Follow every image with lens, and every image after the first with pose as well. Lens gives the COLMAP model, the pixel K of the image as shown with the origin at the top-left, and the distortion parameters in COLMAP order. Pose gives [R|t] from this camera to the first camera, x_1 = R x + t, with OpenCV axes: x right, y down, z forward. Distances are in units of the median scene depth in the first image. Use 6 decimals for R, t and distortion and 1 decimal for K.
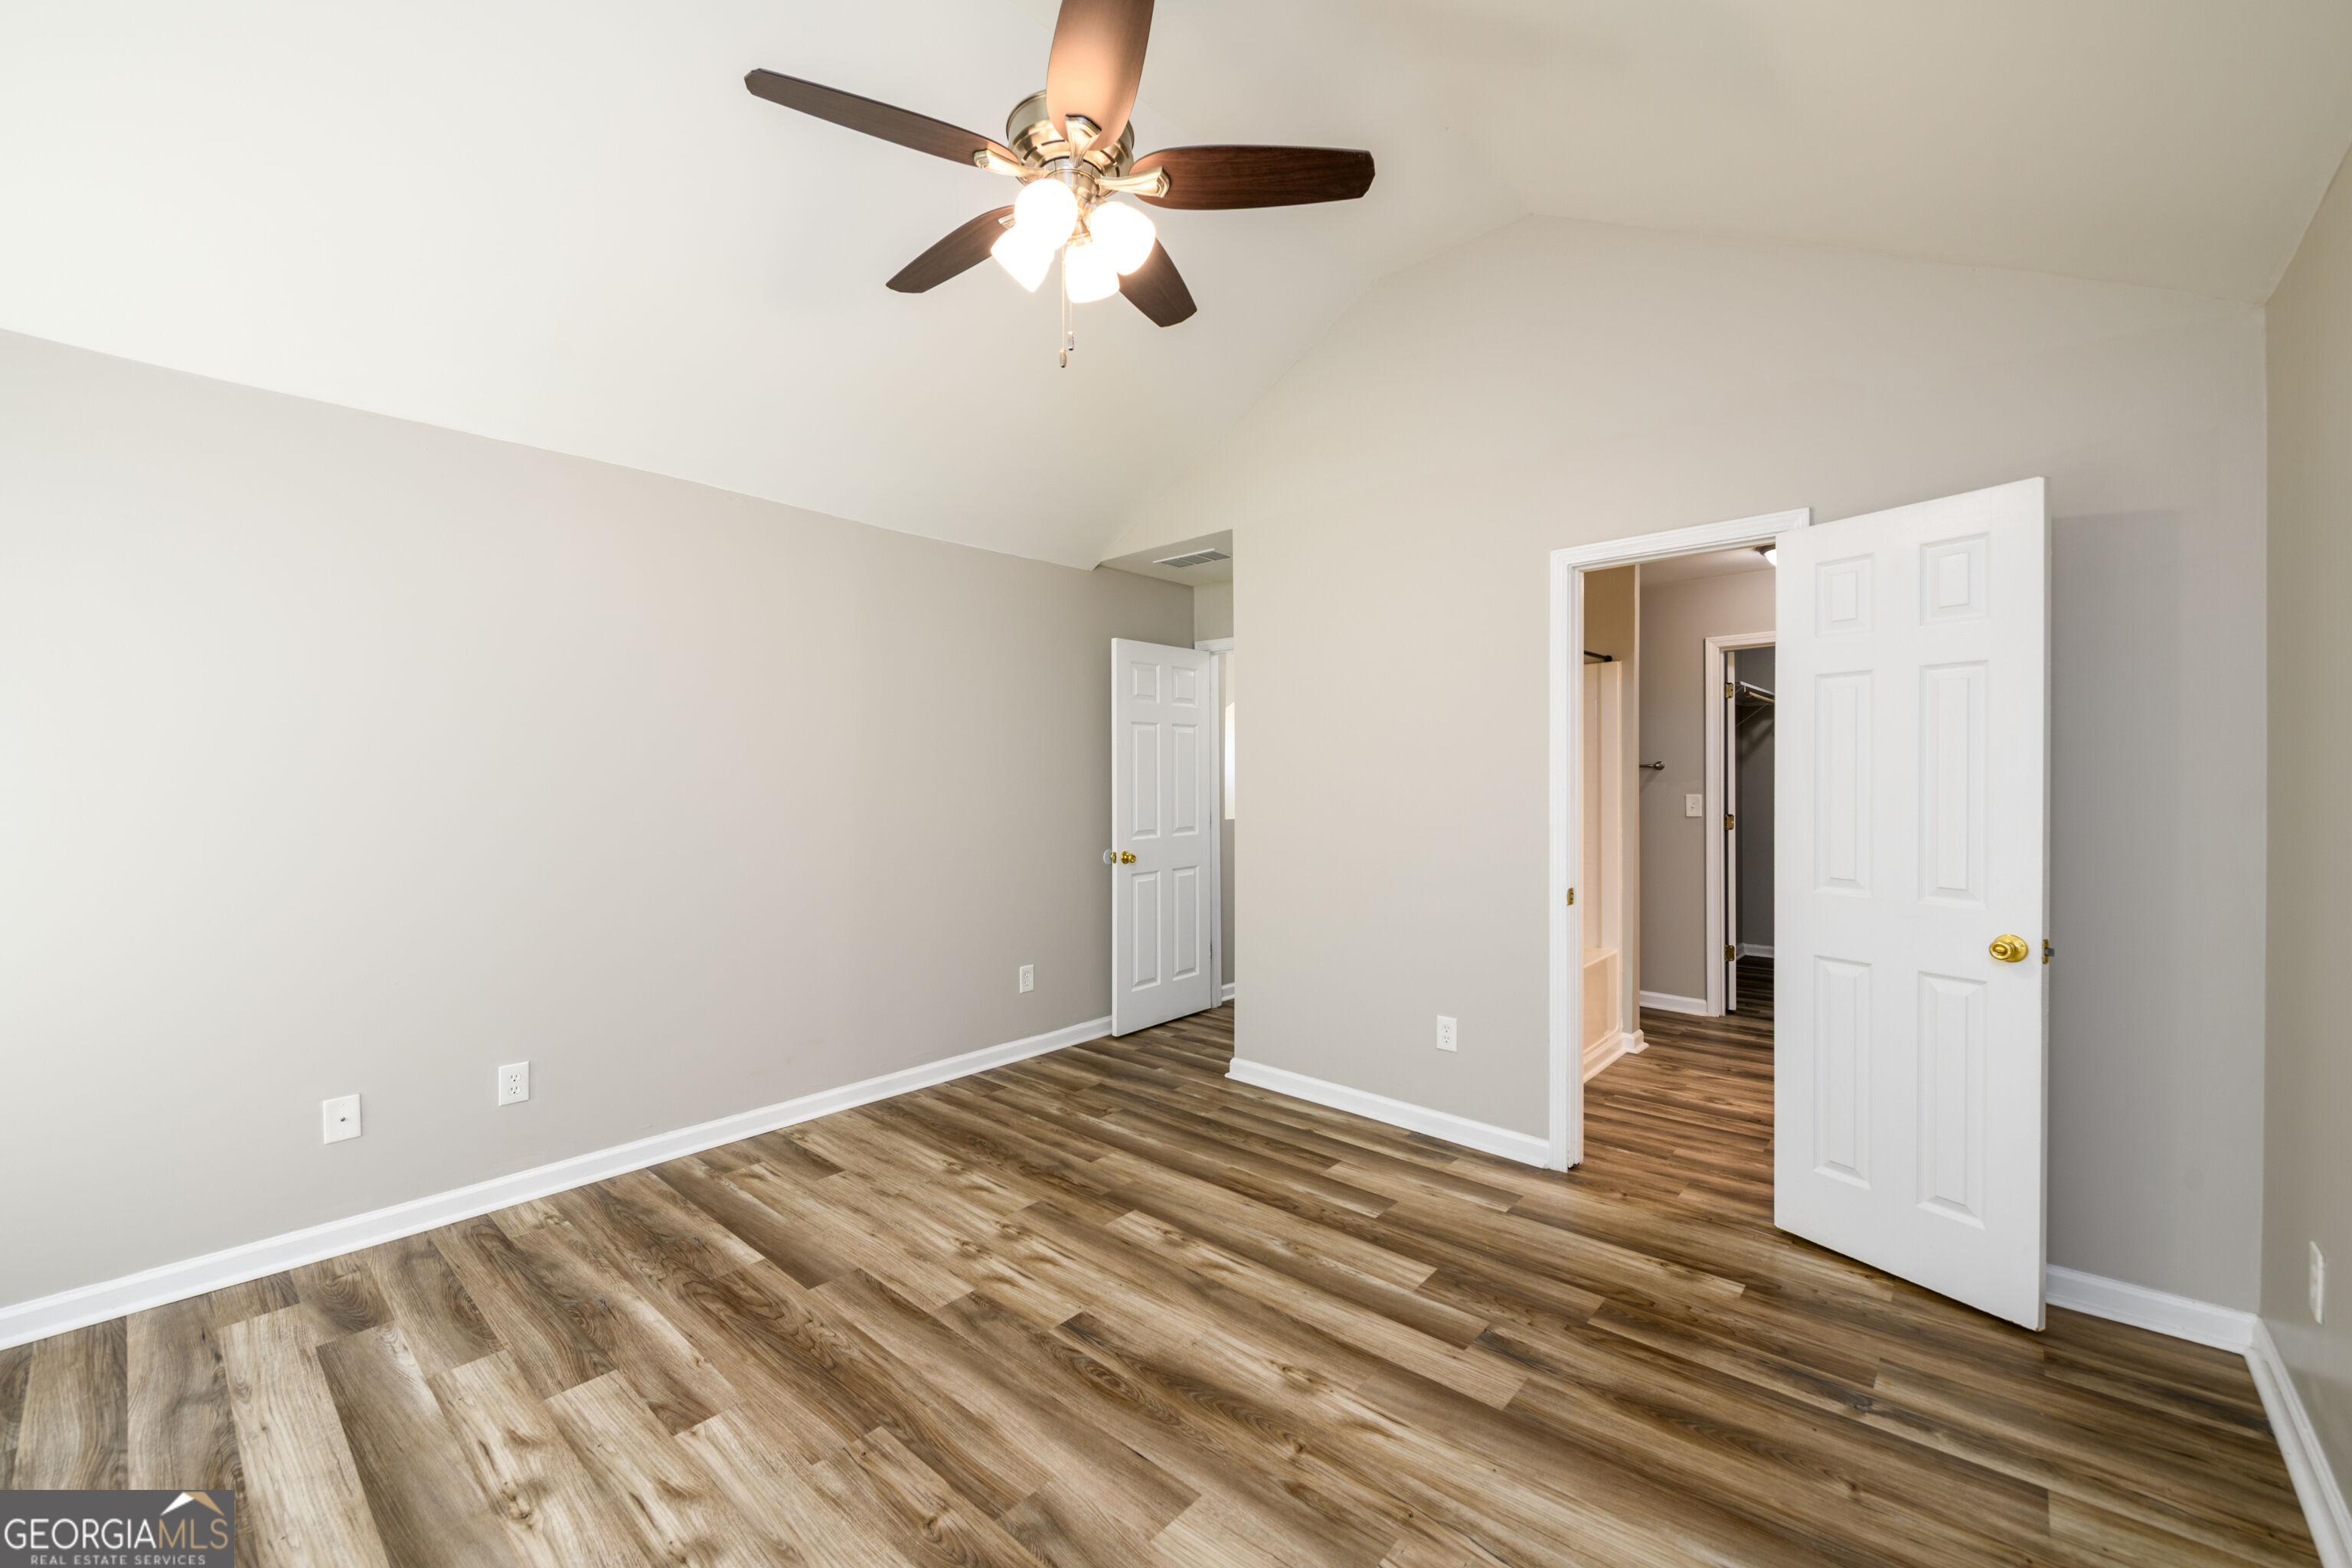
lens RADIAL K [[944.4, 0, 1168.7], [0, 944.4, 783.6], [0, 0, 1]] dist [0.004044, -0.005091]
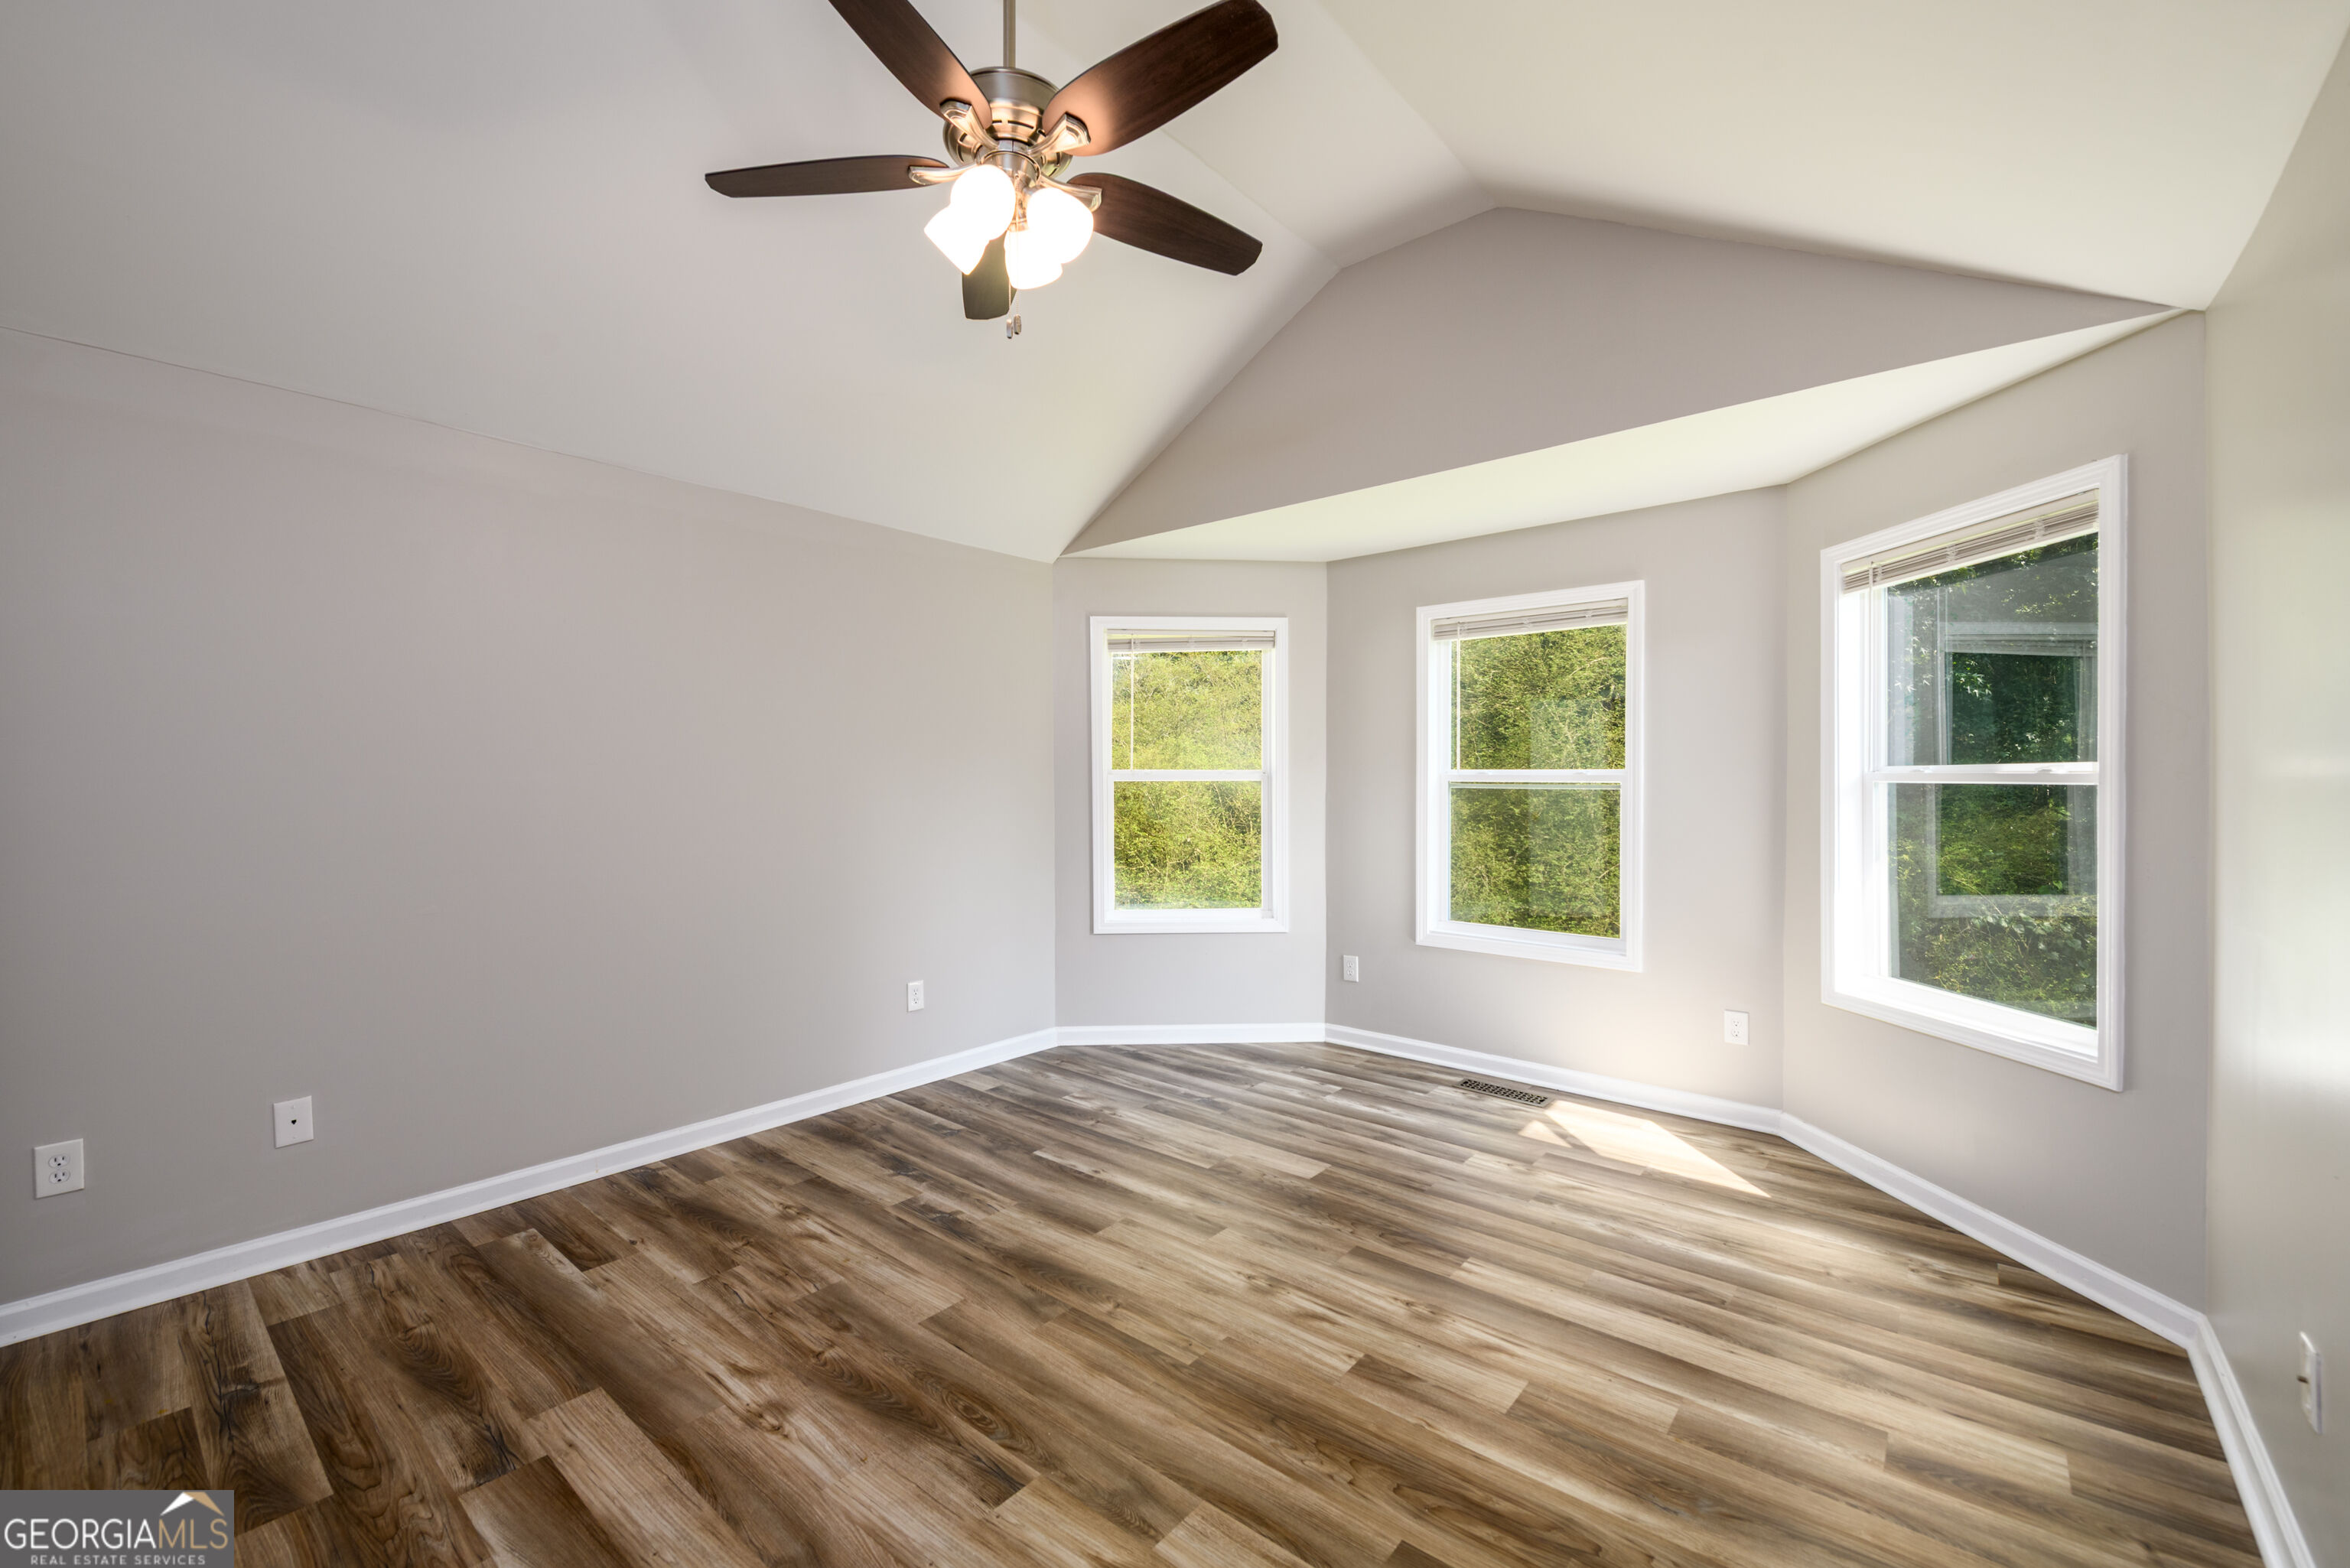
lens RADIAL K [[943.5, 0, 1167.8], [0, 943.5, 783.6], [0, 0, 1]] dist [0.004044, -0.005091]
pose [[-0.999429, 0.003014, -0.033664, -0.228945], [0.002770, 0.999970, 0.007299, -0.008174], [0.033685, 0.007202, -0.999407, 1.958924]]
